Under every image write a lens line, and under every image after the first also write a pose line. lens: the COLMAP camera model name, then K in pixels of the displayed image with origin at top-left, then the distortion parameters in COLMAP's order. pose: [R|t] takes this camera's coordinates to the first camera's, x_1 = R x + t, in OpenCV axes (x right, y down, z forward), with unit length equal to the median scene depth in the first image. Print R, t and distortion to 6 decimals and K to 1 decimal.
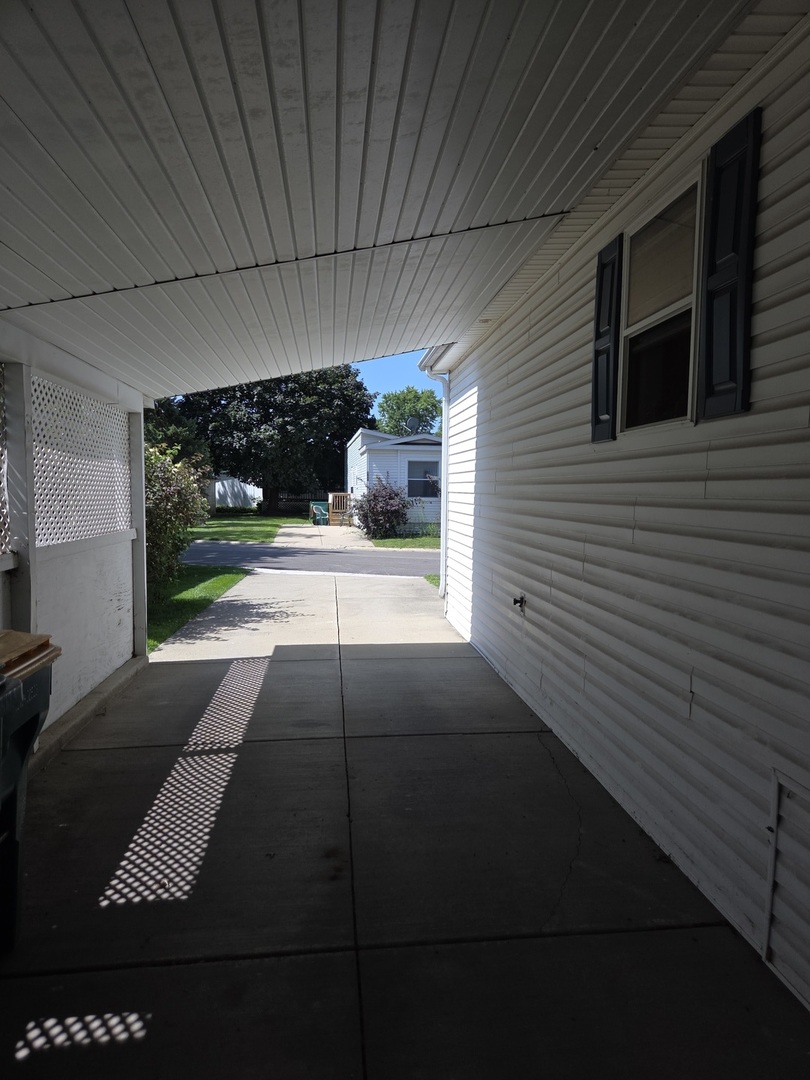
lens RADIAL K [[717.5, 0, 403.8], [0, 717.5, 541.4], [0, 0, 1]] dist [0.063739, -0.057808]
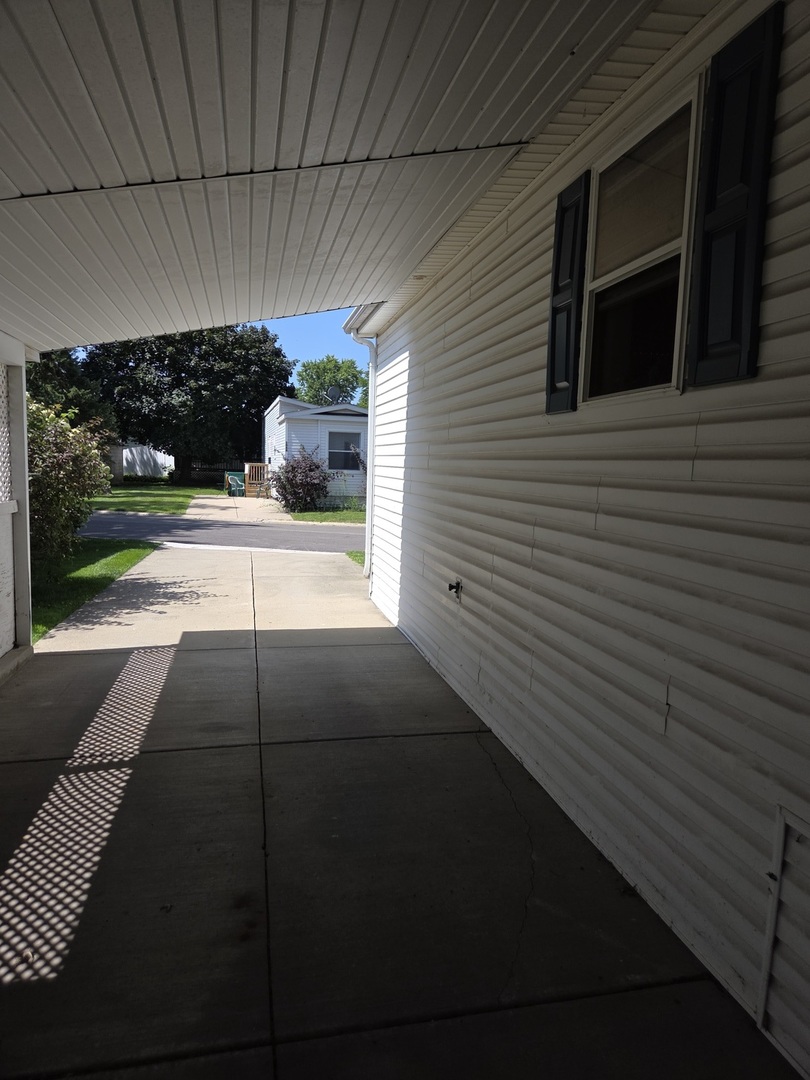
lens RADIAL K [[717.5, 0, 401.3], [0, 717.5, 538.4], [0, 0, 1]] dist [0.063739, -0.057808]
pose [[0.993944, 0.008188, 0.109579, -0.012208], [-0.011909, 0.999373, 0.033345, -0.012073], [-0.109237, -0.034448, 0.993419, 0.145488]]
